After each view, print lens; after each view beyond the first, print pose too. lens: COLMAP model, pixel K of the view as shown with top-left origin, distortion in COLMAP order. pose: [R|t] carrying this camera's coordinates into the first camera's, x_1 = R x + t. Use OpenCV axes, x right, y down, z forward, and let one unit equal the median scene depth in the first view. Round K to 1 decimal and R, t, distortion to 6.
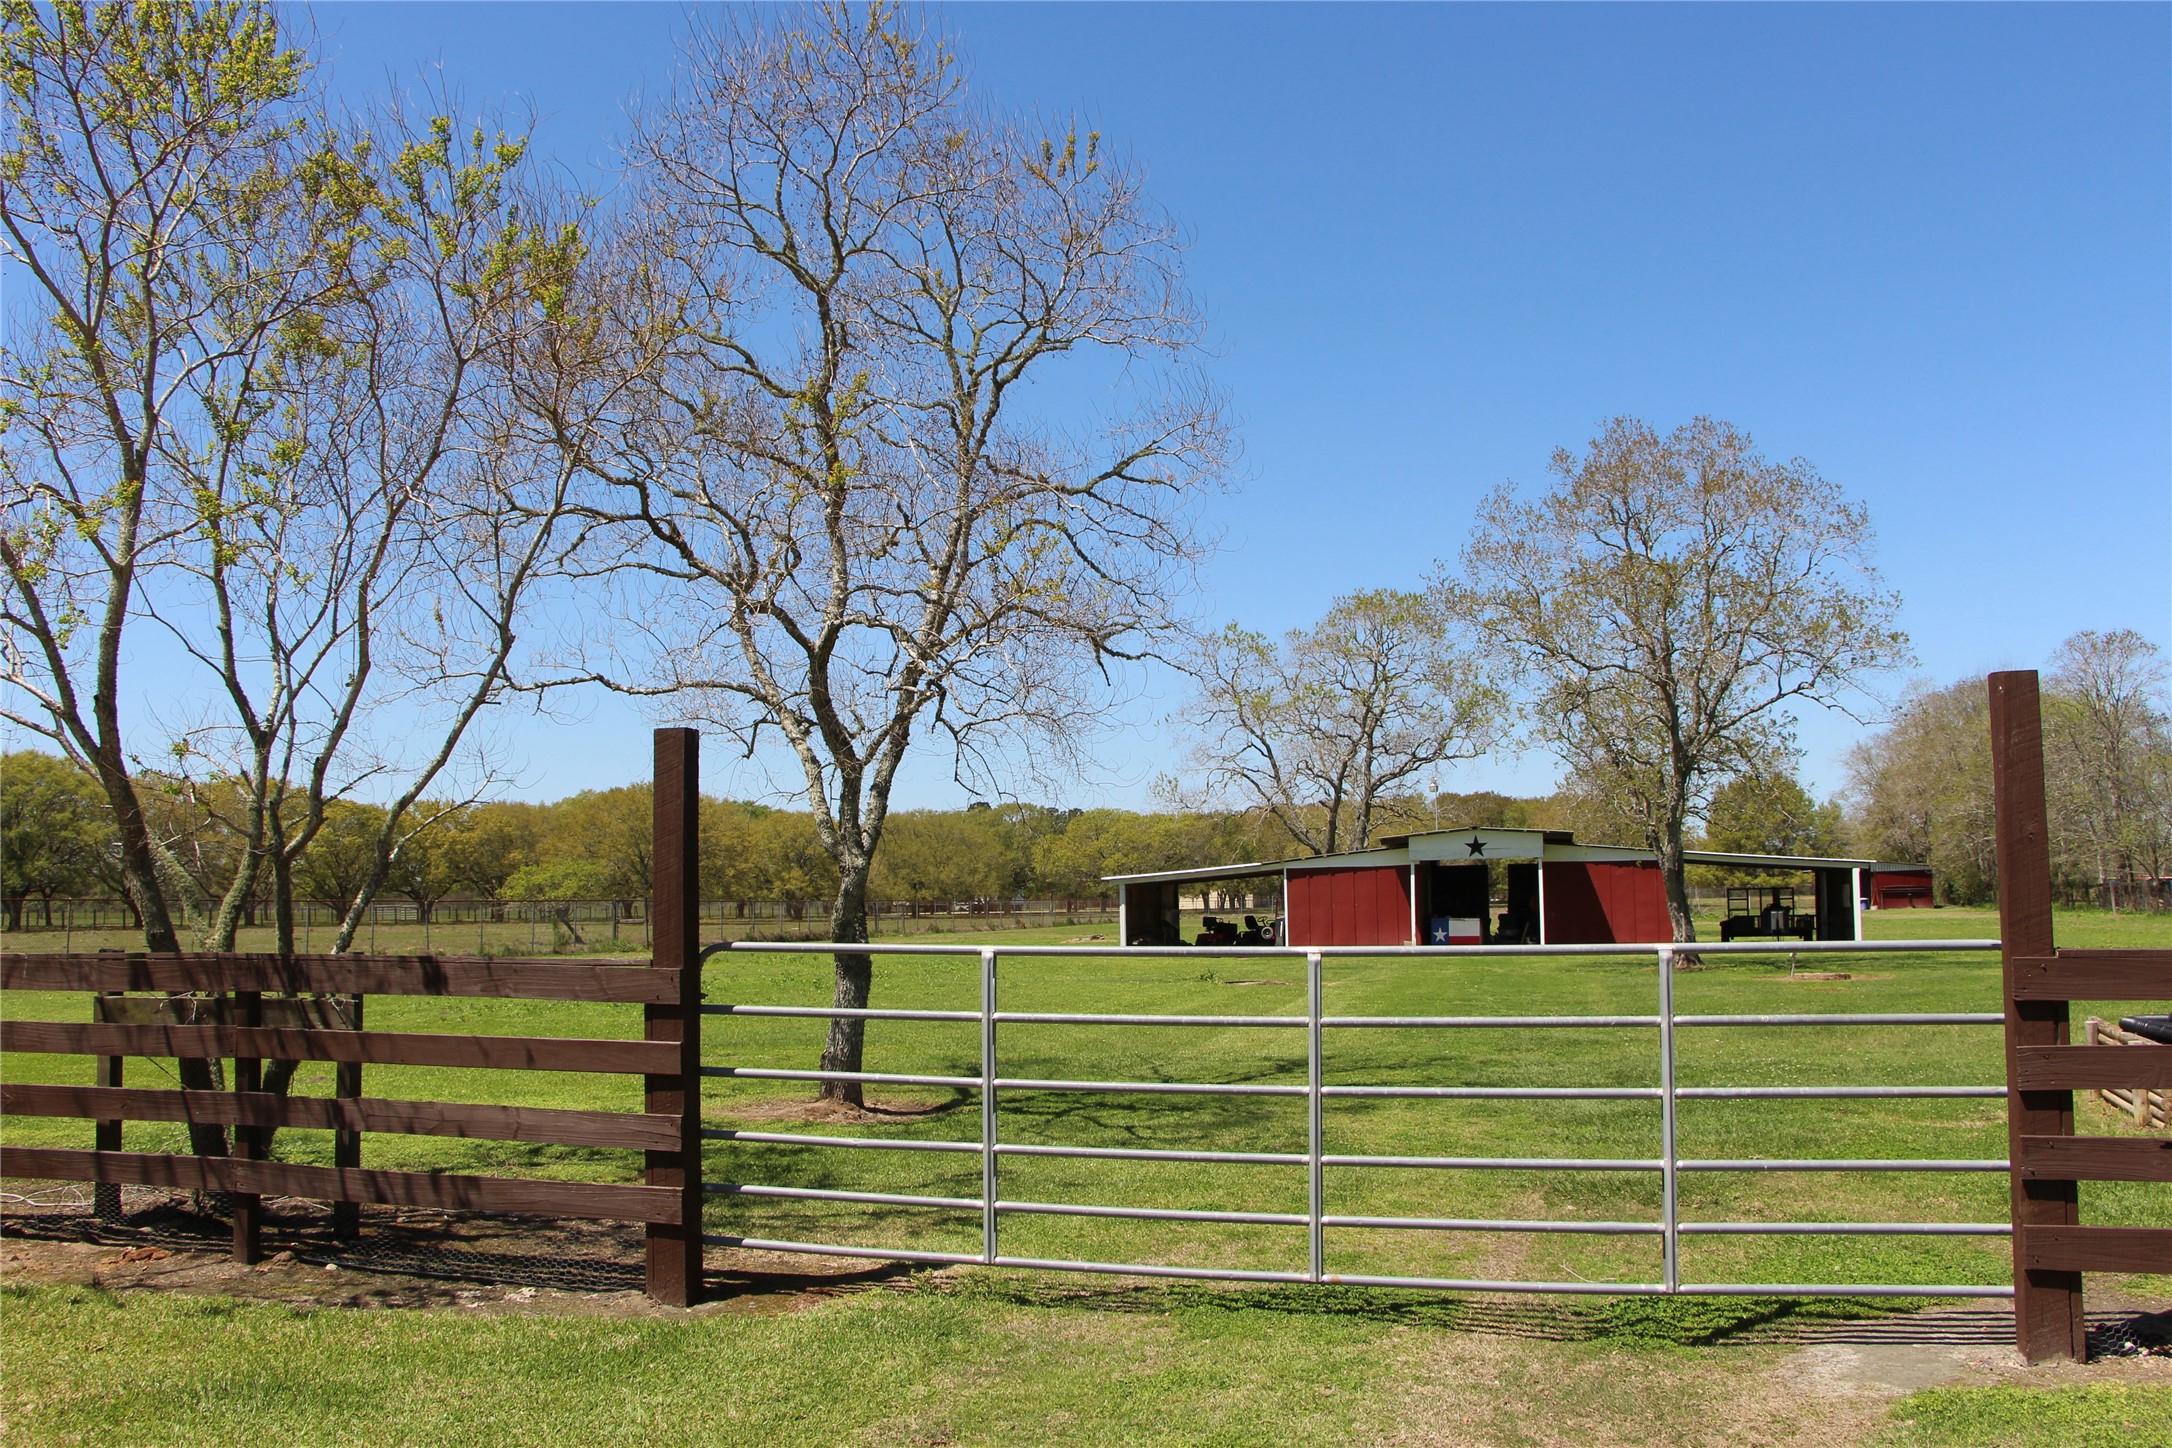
lens RADIAL K [[1777.7, 0, 1108.0], [0, 1777.7, 699.4], [0, 0, 1]] dist [-0.188230, 0.153578]
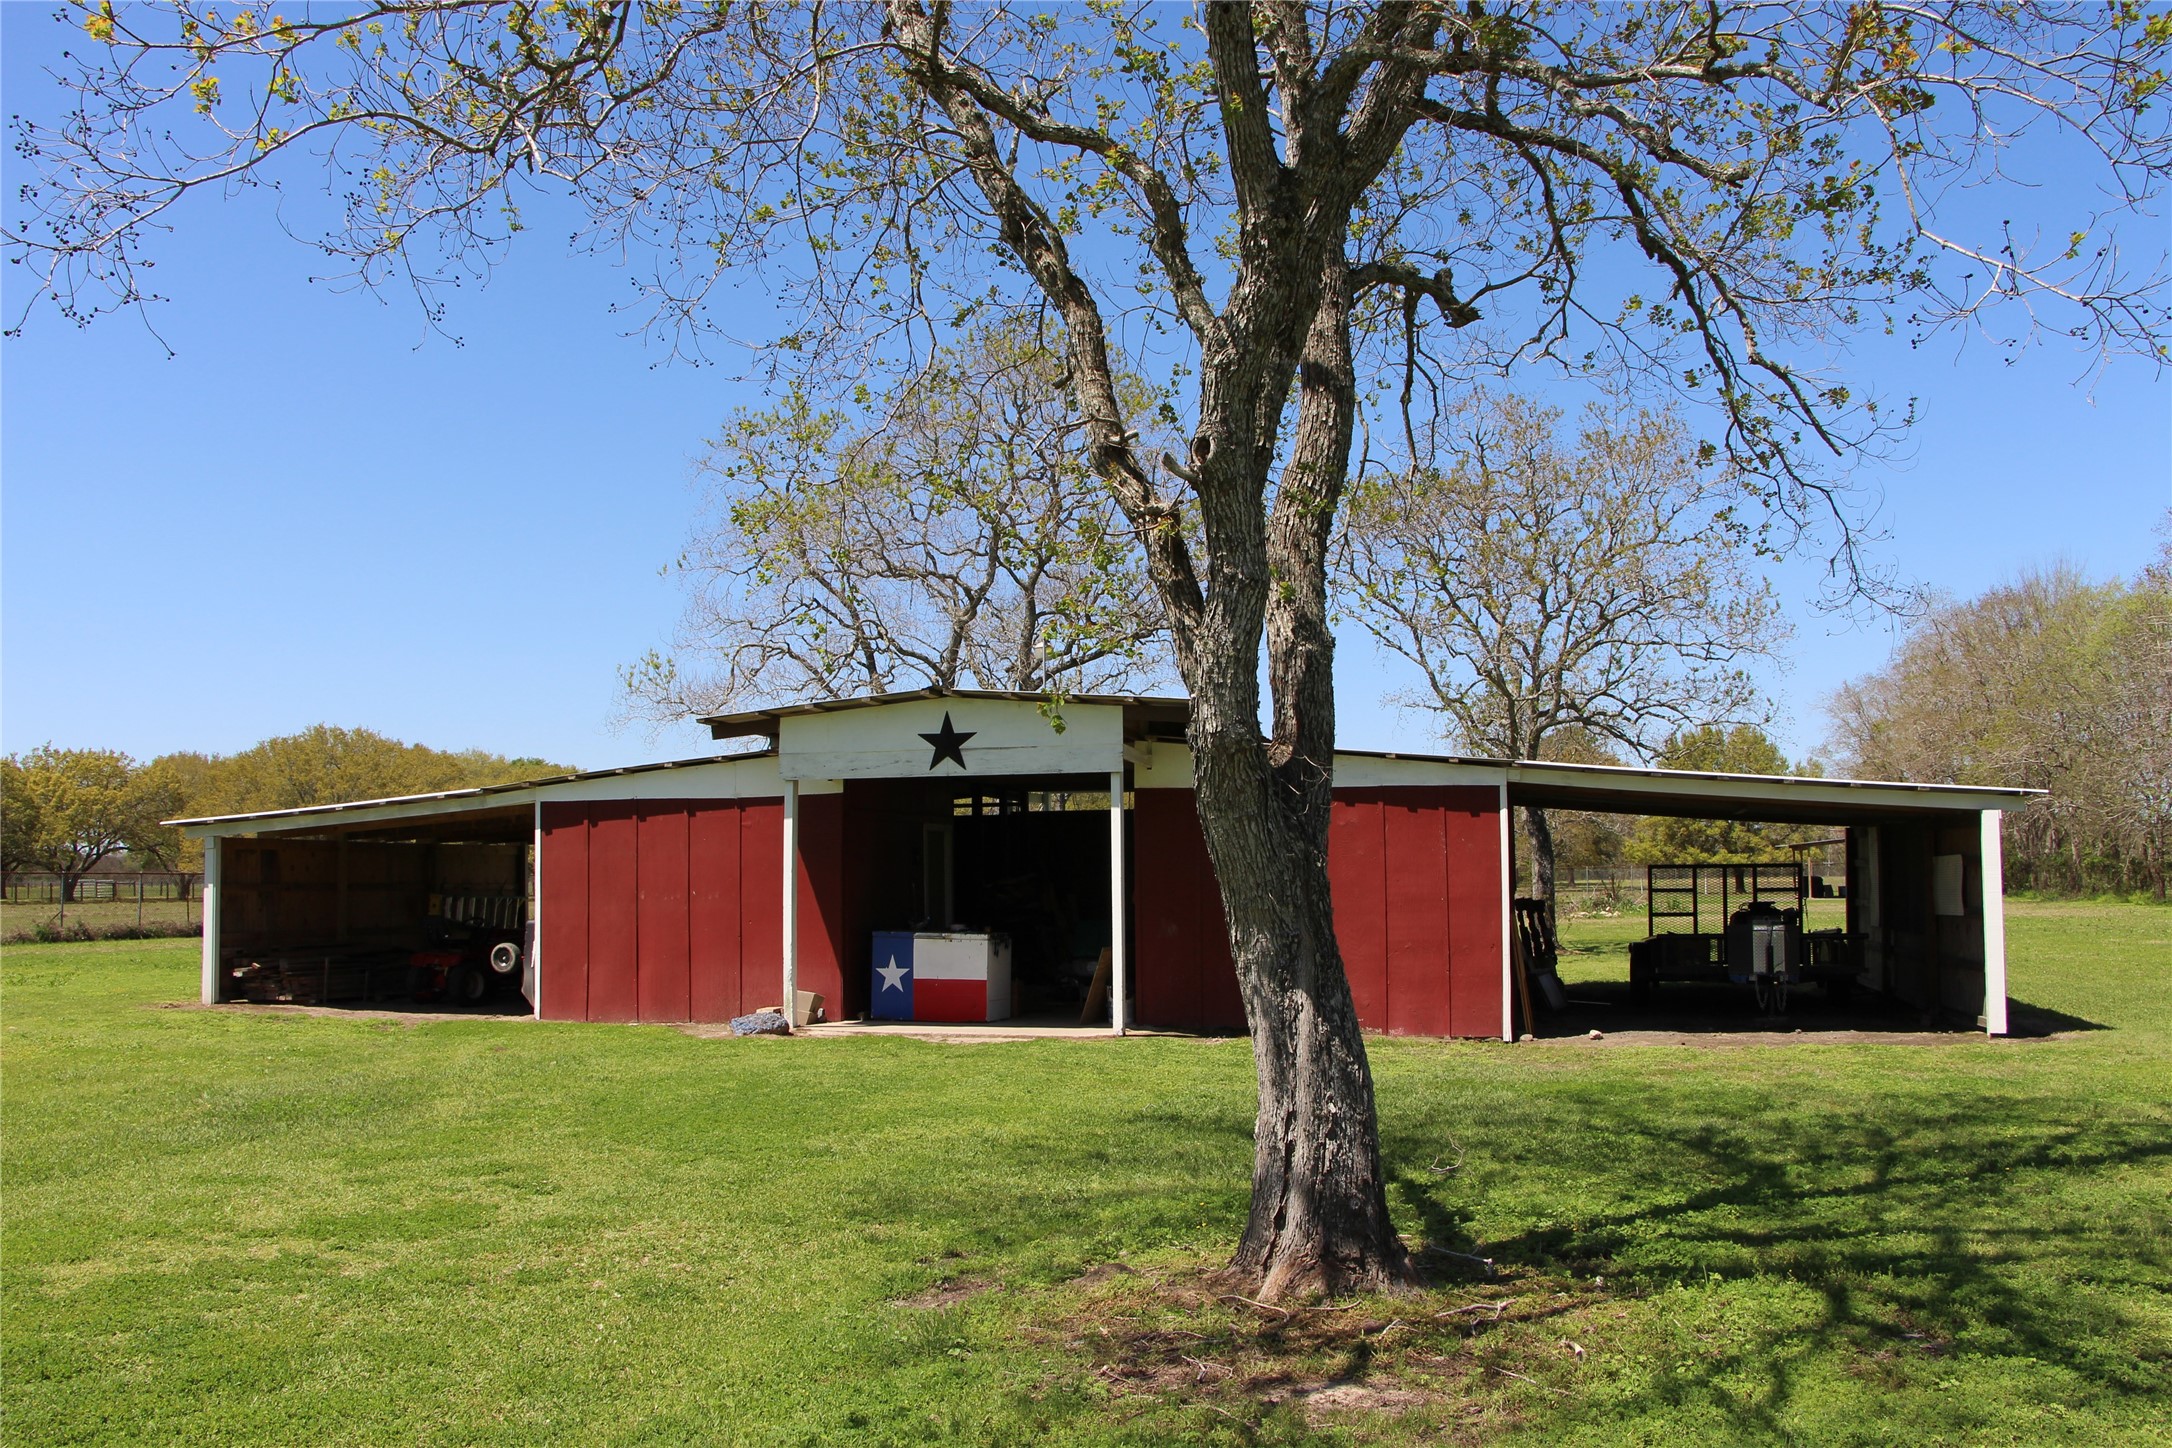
lens RADIAL K [[1777.7, 0, 1108.0], [0, 1777.7, 699.4], [0, 0, 1]] dist [-0.188230, 0.153578]
pose [[0.999762, 0.006890, 0.020690, 0.223279], [-0.007159, 0.999891, 0.012913, 0.066012], [-0.020598, -0.013058, 0.999703, 0.597247]]
